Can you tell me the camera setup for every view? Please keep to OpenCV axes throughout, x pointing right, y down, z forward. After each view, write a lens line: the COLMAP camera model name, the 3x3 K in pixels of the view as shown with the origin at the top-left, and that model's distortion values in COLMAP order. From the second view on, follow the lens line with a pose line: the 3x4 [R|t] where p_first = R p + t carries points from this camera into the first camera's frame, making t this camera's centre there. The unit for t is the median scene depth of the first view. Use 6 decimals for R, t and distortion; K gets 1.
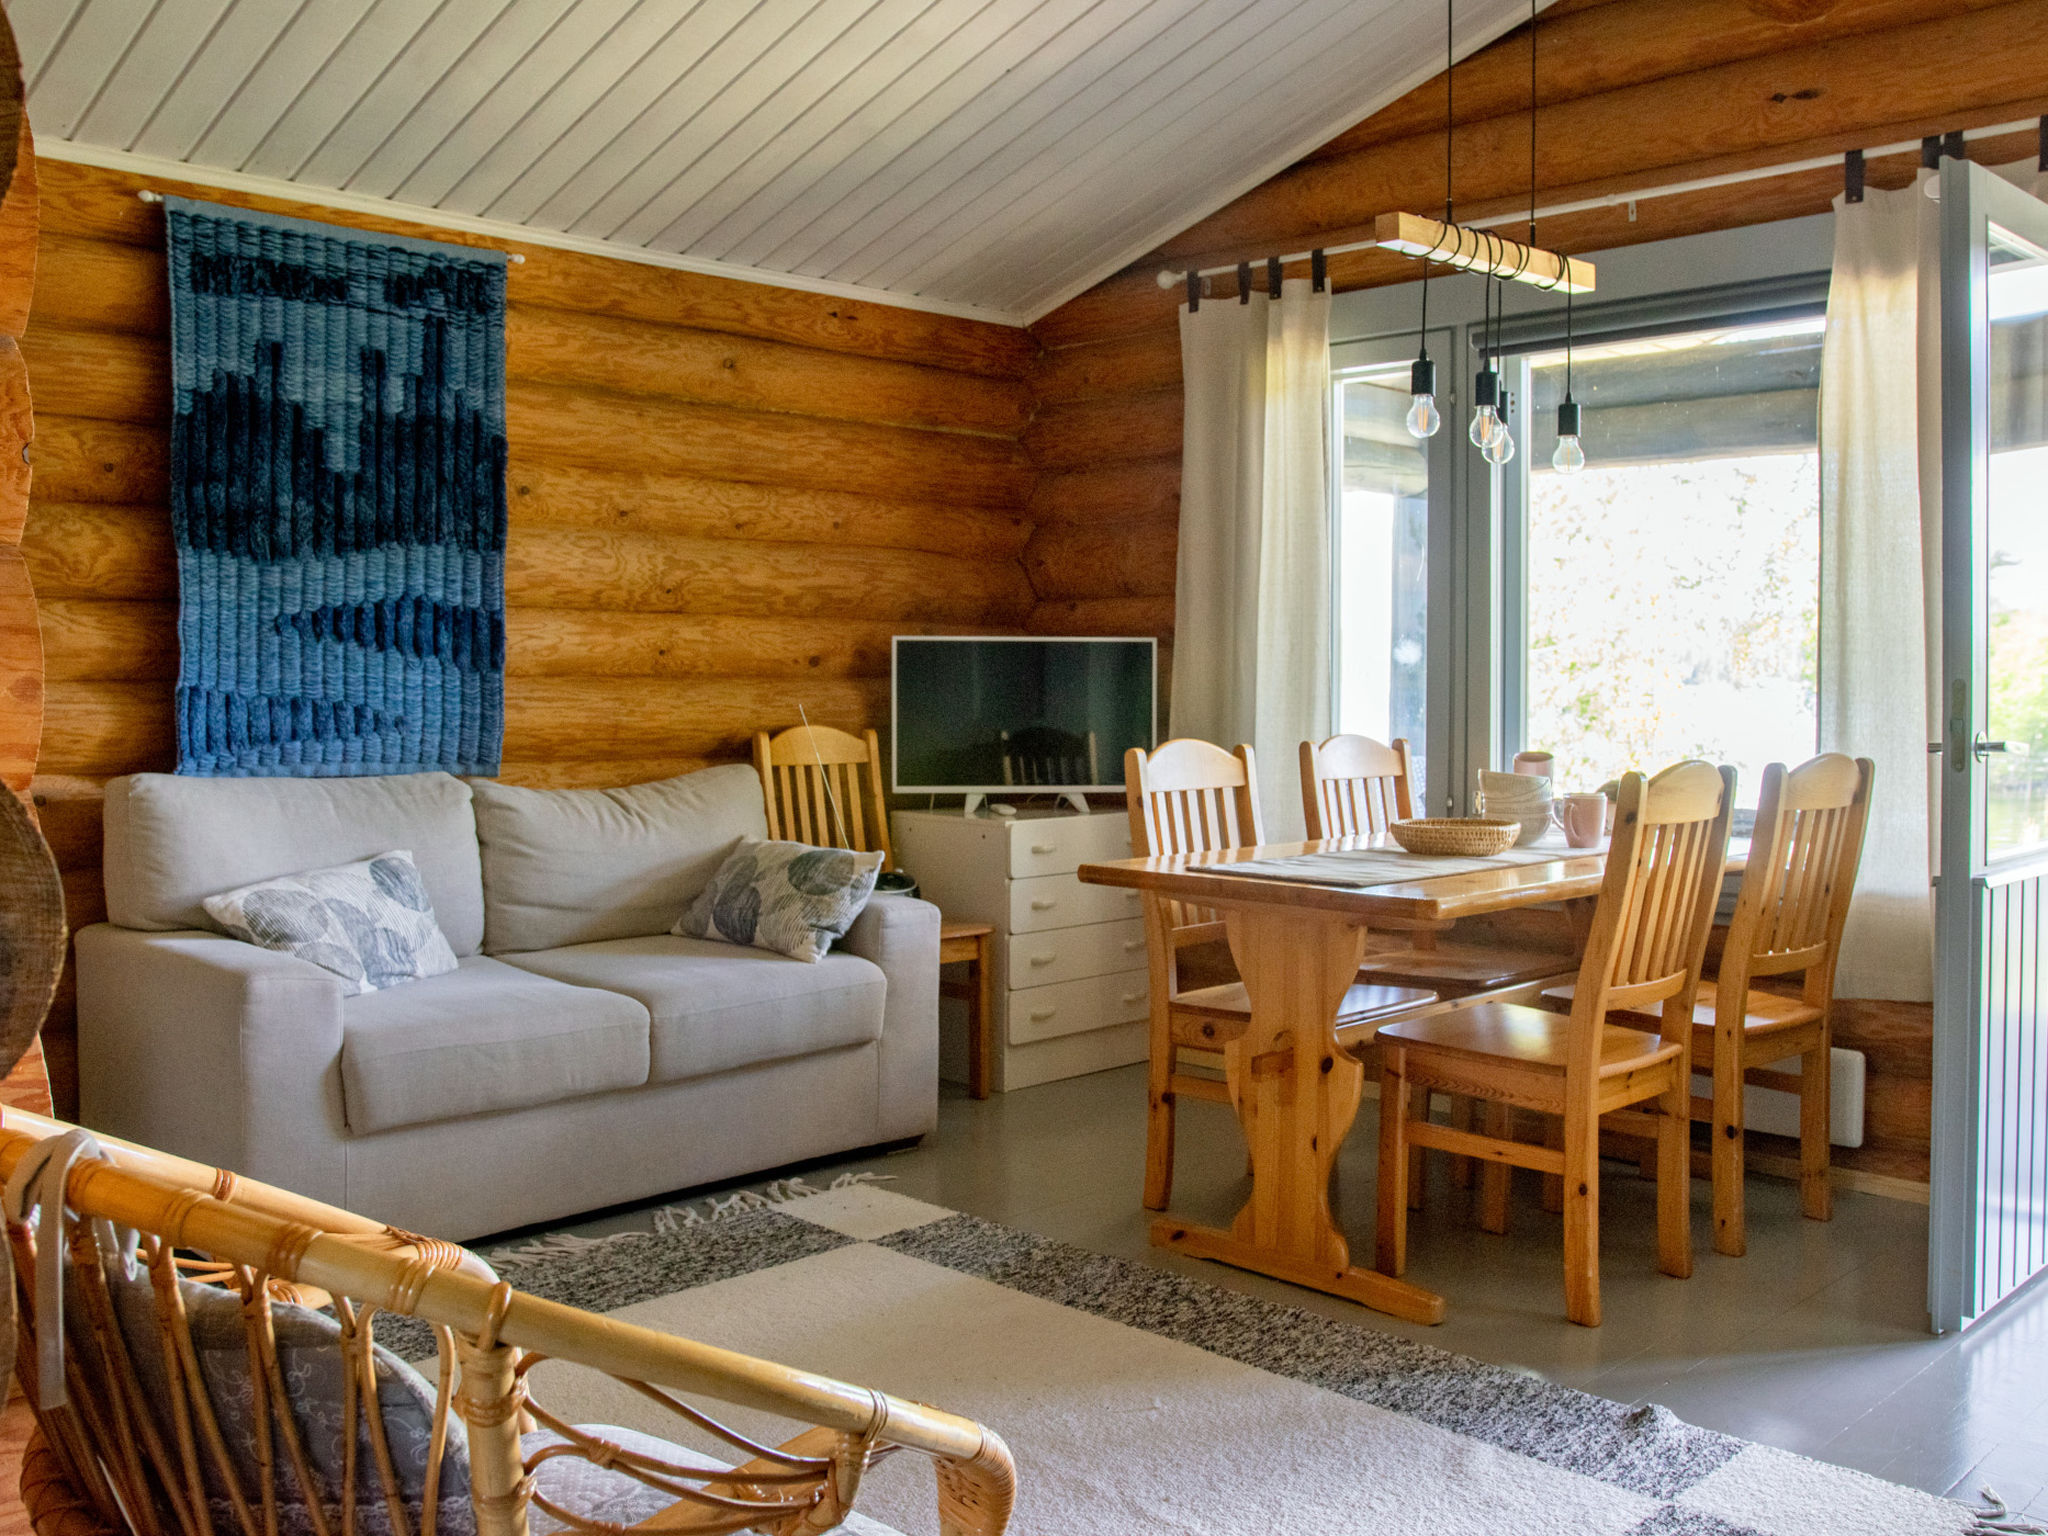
lens RADIAL K [[1780.9, 0, 1024.0], [0, 1780.9, 768.0], [0, 0, 1]] dist [-0.160350, 0.168939]
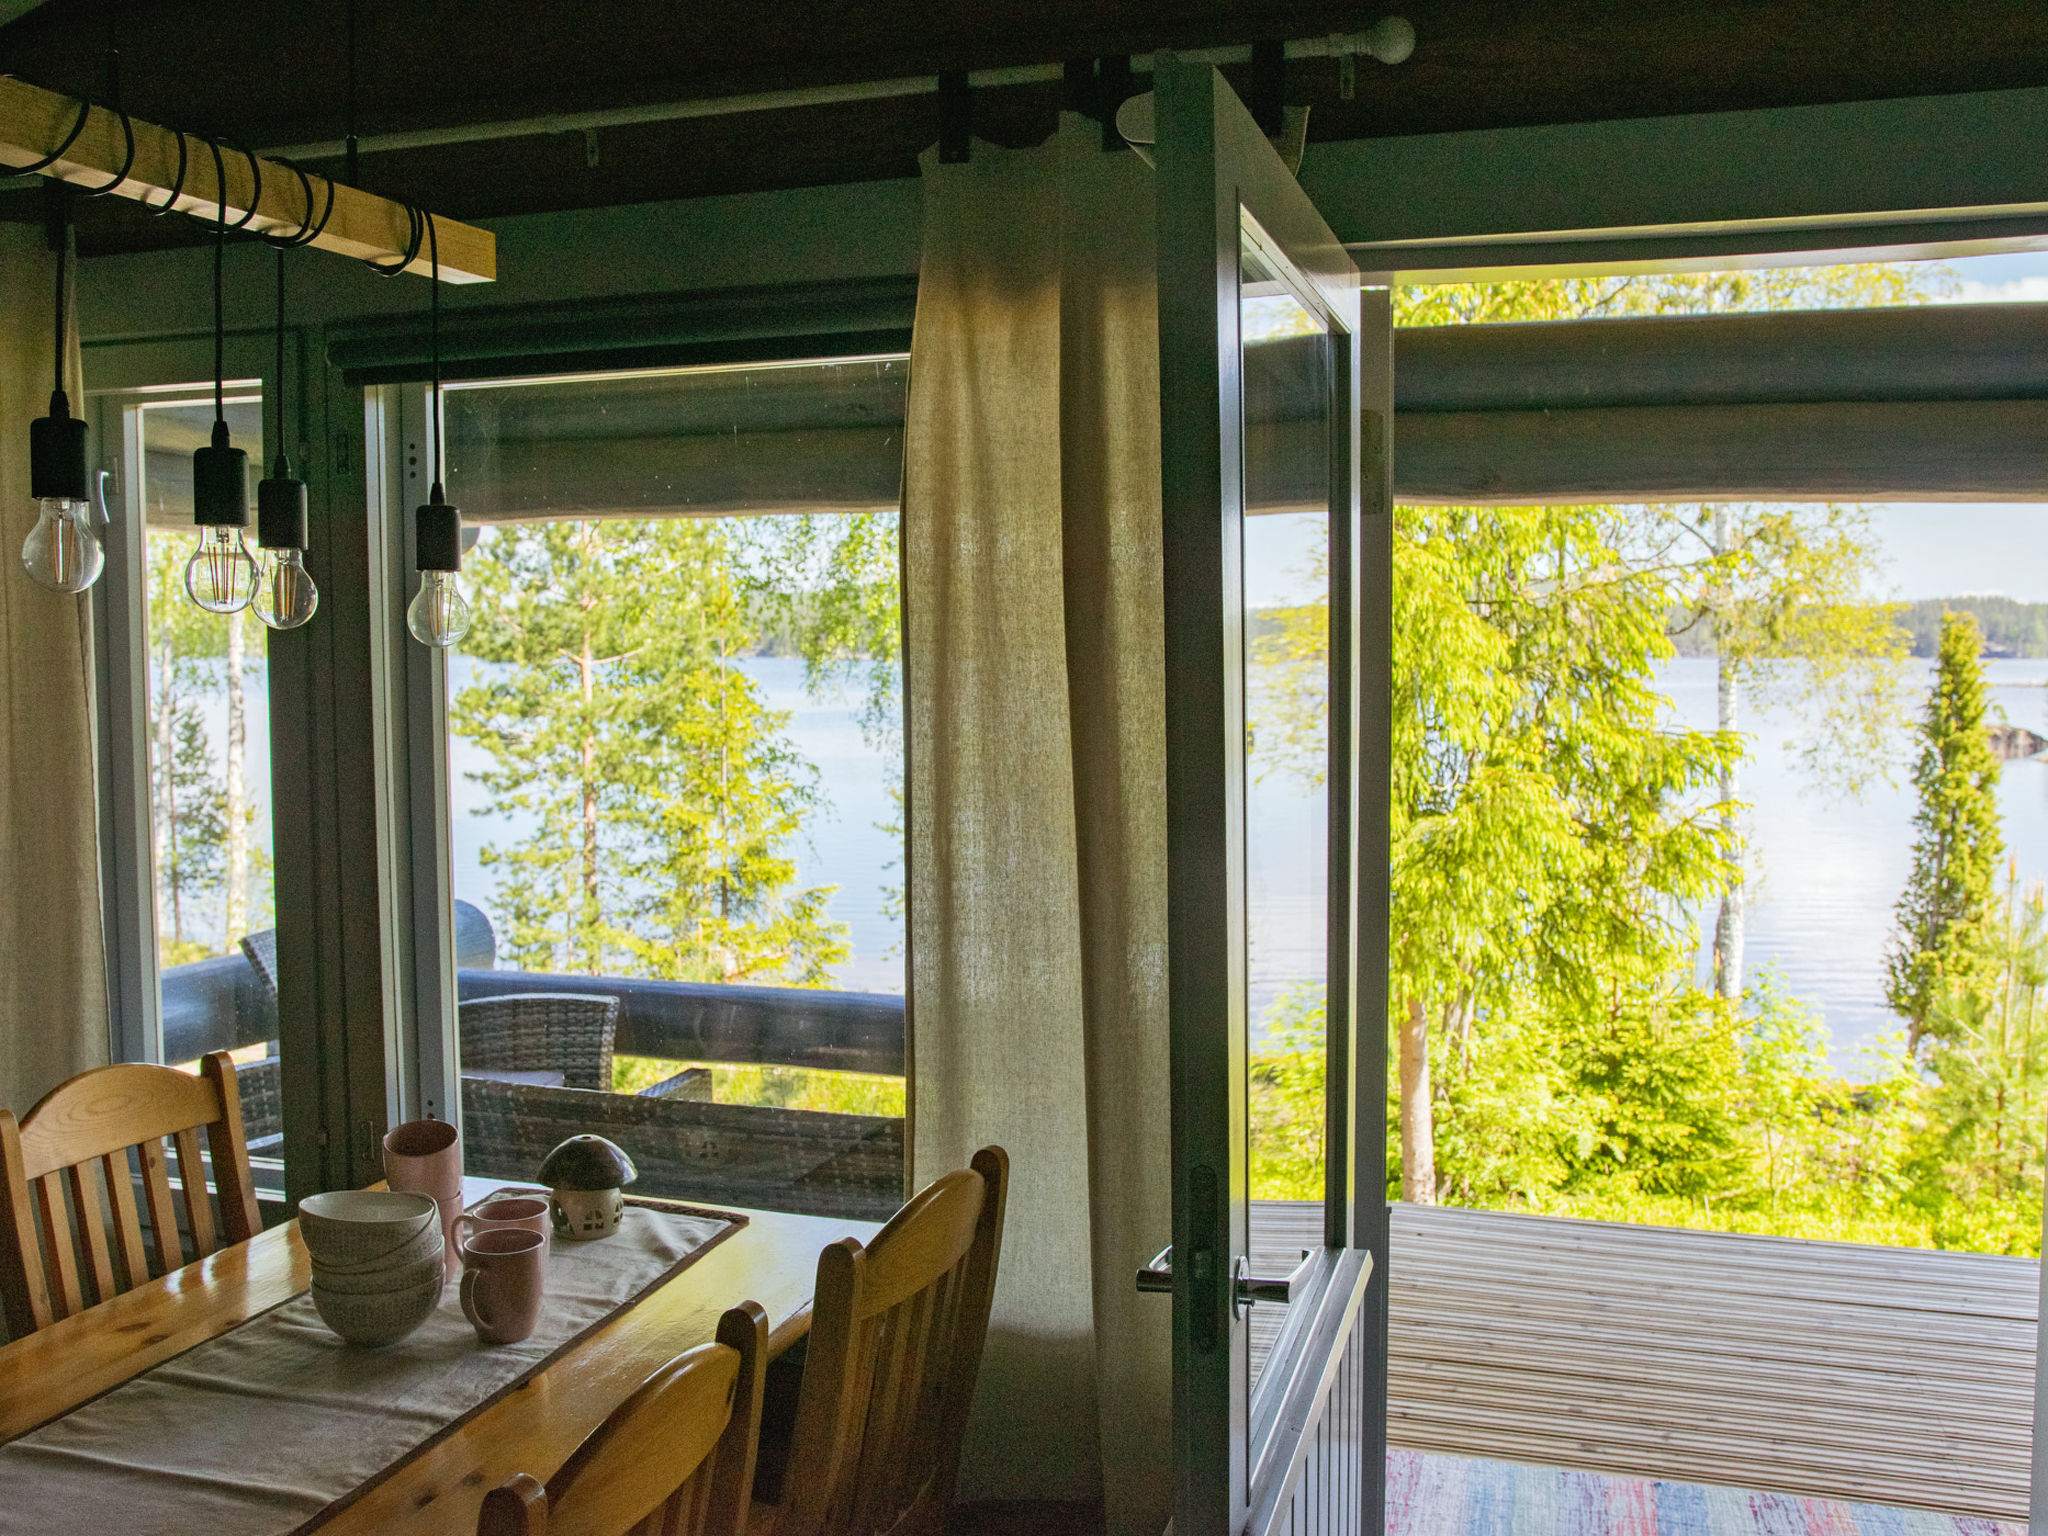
lens RADIAL K [[1780.9, 0, 1024.0], [0, 1780.9, 768.0], [0, 0, 1]] dist [-0.160350, 0.168939]
pose [[0.873477, -0.032938, 0.485750, 0.212506], [0.028441, 0.999457, 0.016630, -0.135956], [-0.486034, -0.000711, 0.873940, 0.476933]]
